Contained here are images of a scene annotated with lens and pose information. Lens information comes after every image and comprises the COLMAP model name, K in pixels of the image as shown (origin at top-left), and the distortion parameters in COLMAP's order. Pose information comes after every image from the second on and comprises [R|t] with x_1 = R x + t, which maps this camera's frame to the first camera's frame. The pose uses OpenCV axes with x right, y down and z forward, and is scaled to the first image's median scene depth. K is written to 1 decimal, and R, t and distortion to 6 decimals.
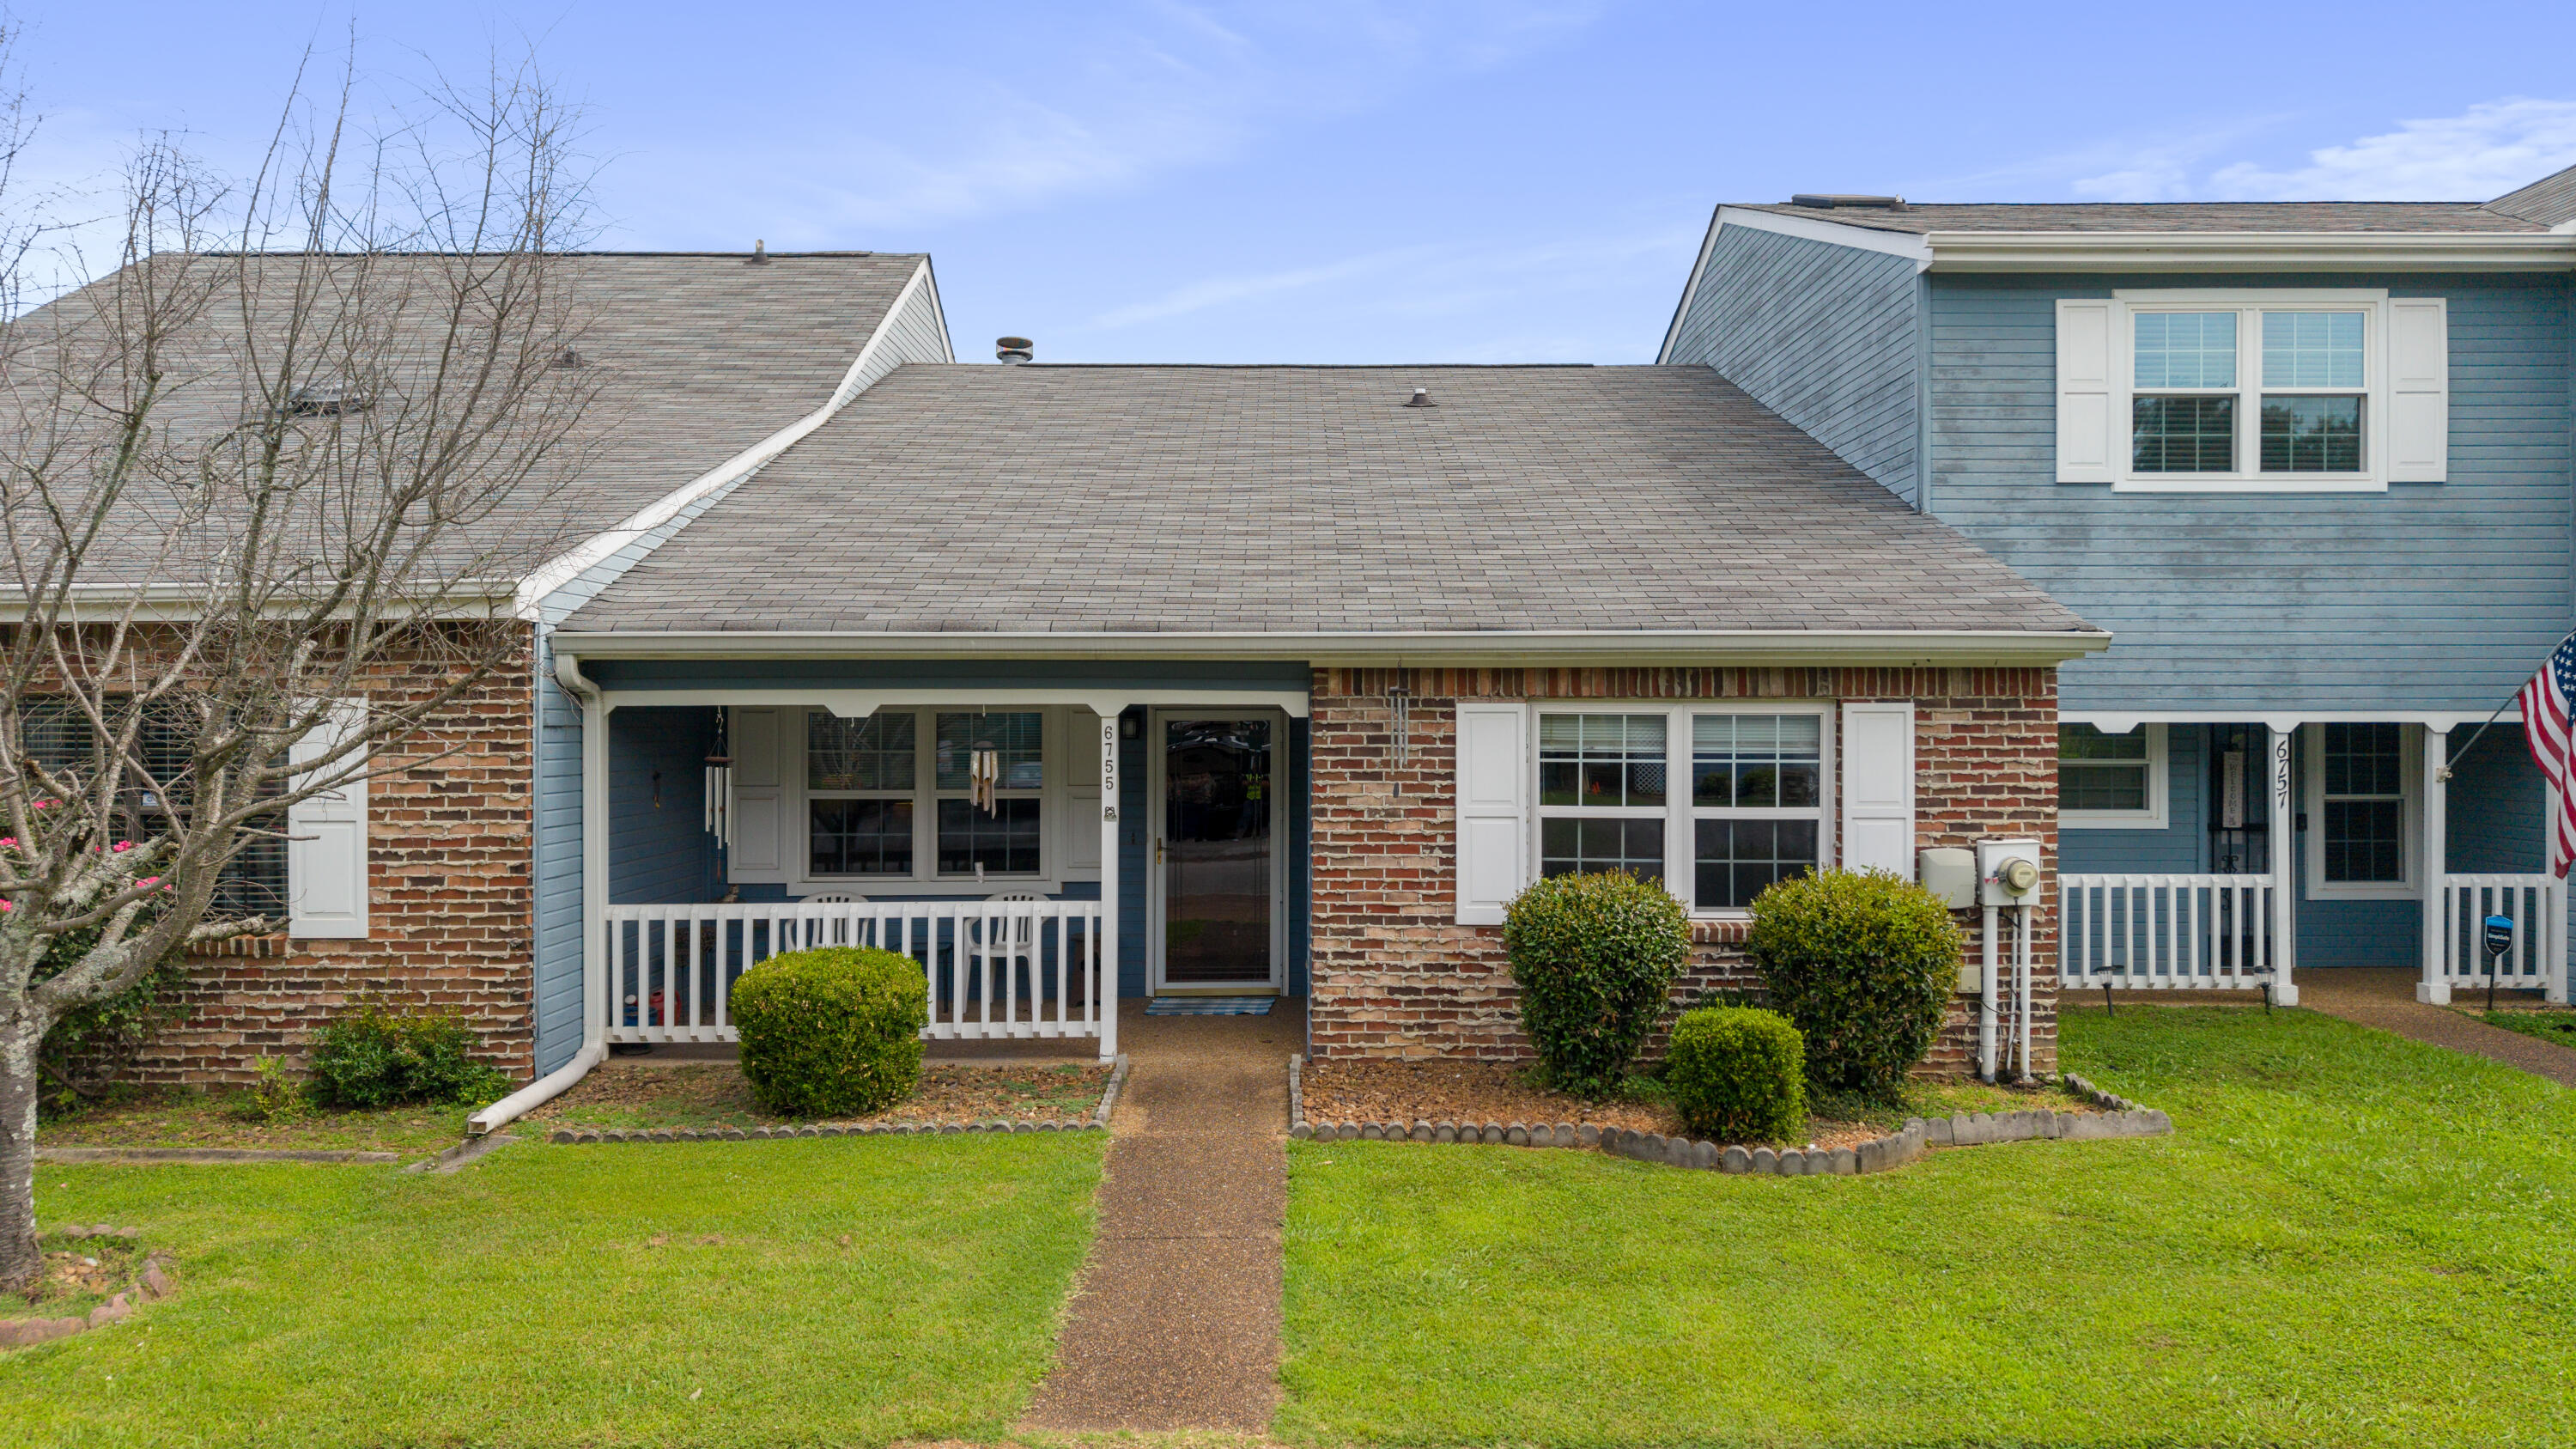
lens RADIAL K [[1778.6, 0, 1288.0], [0, 1778.6, 724.5], [0, 0, 1]] dist [0.002606, 0.000867]
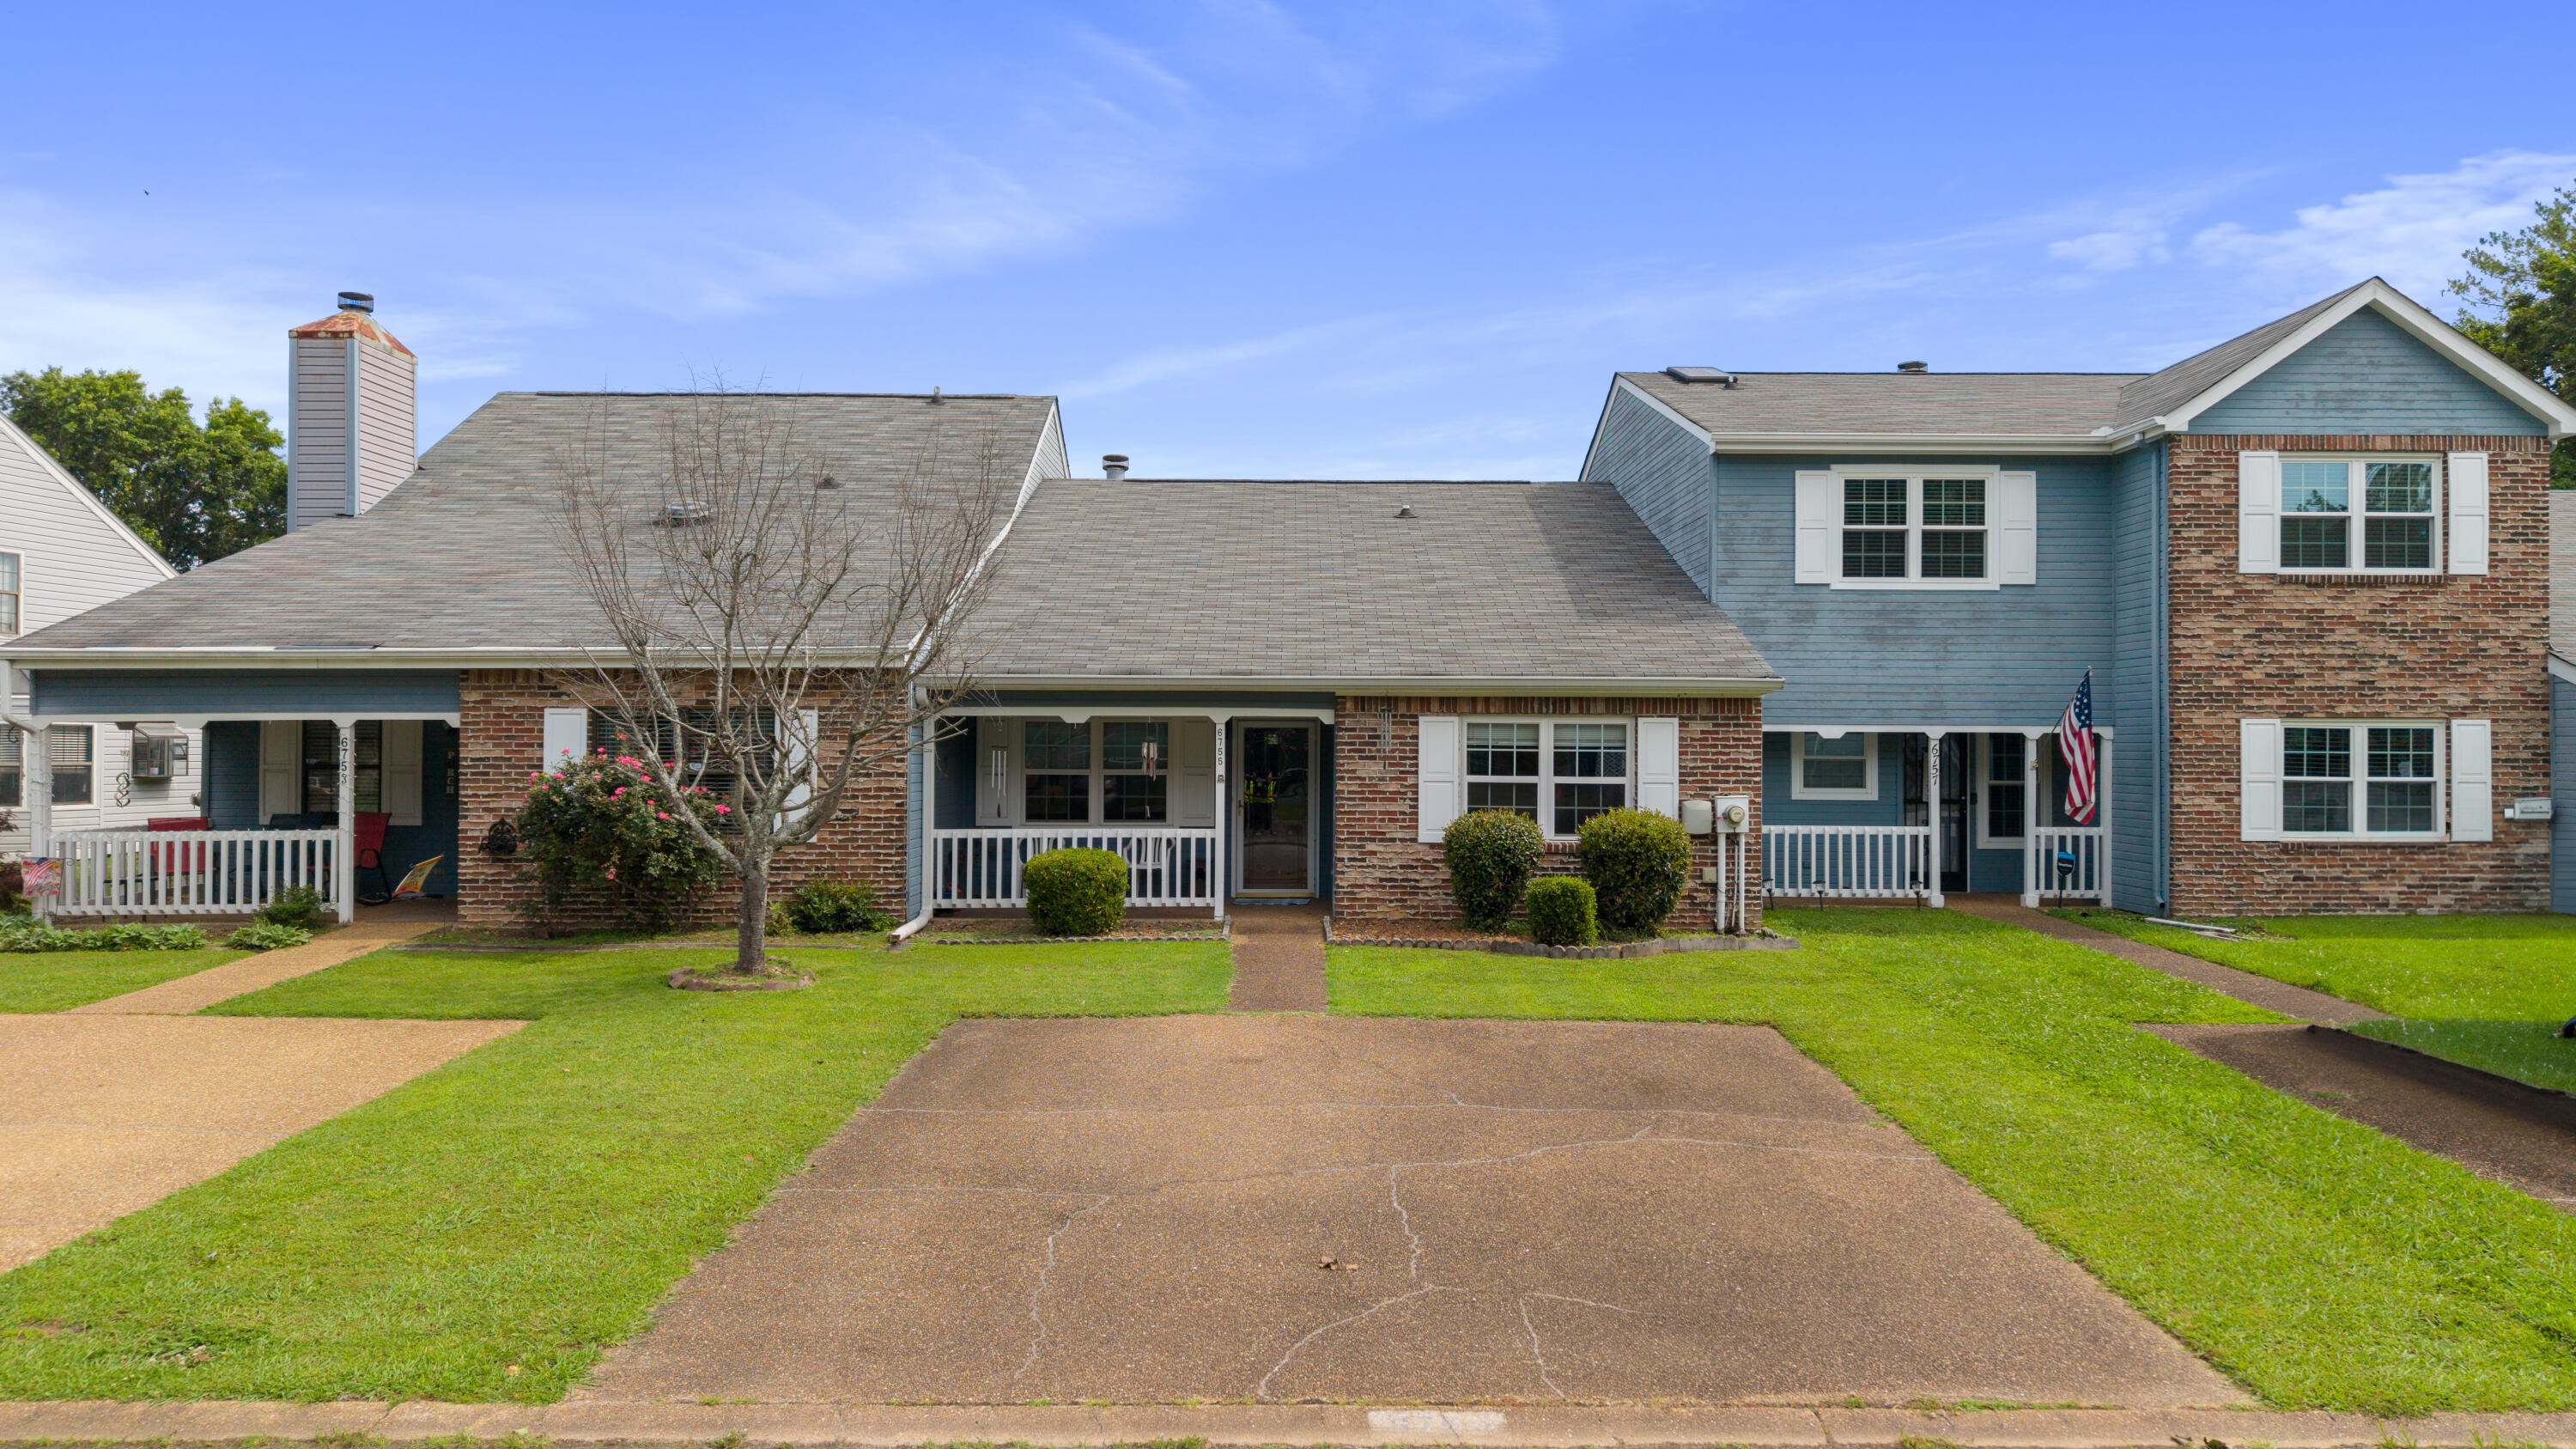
lens RADIAL K [[1778.6, 0, 1288.0], [0, 1778.6, 724.5], [0, 0, 1]] dist [0.002606, 0.000867]
pose [[0.999984, 0.005239, -0.001960, -0.030638], [-0.005264, 0.999903, -0.012869, 0.018718], [0.001892, 0.012879, 0.999915, -0.741921]]
